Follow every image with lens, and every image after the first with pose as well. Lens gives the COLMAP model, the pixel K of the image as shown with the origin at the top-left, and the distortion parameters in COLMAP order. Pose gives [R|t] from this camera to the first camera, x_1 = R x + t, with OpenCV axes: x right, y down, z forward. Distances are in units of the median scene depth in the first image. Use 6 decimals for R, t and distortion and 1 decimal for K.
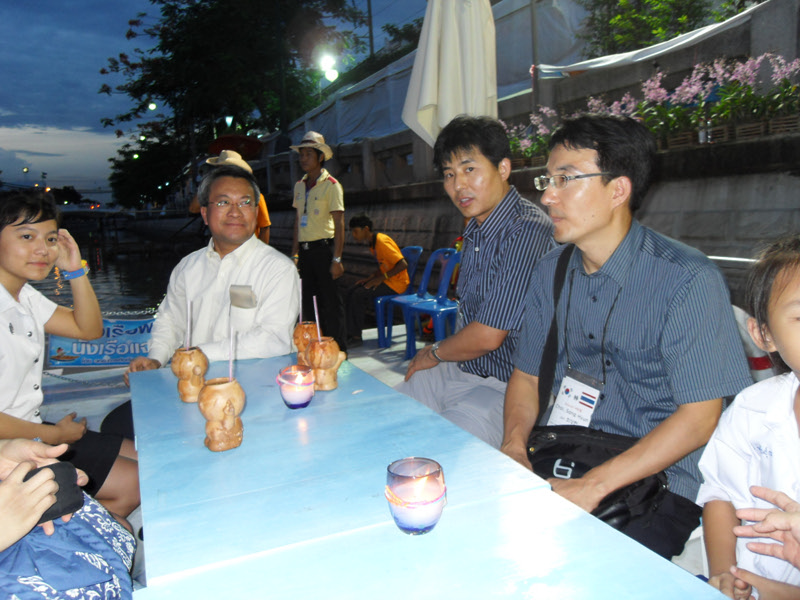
lens RADIAL K [[653.4, 0, 400.5], [0, 653.4, 298.0], [0, 0, 1]] dist [0.015067, -0.035992]
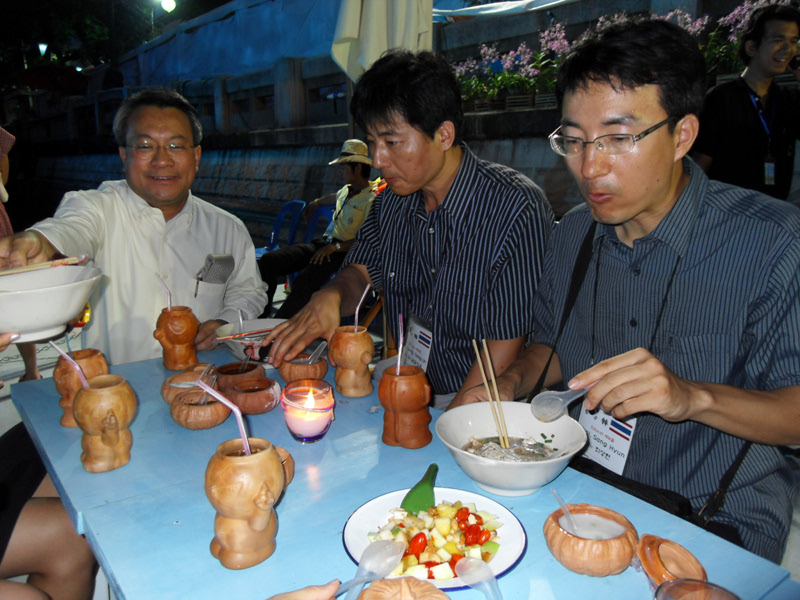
lens RADIAL K [[604.2, 0, 399.3], [0, 604.2, 301.5], [0, 0, 1]] dist [-0.001184, -0.017949]
pose [[0.958844, -0.041103, 0.280942, -0.091312], [0.013190, 0.994846, 0.100532, -0.020015], [-0.283626, -0.092689, 0.954445, 0.143170]]
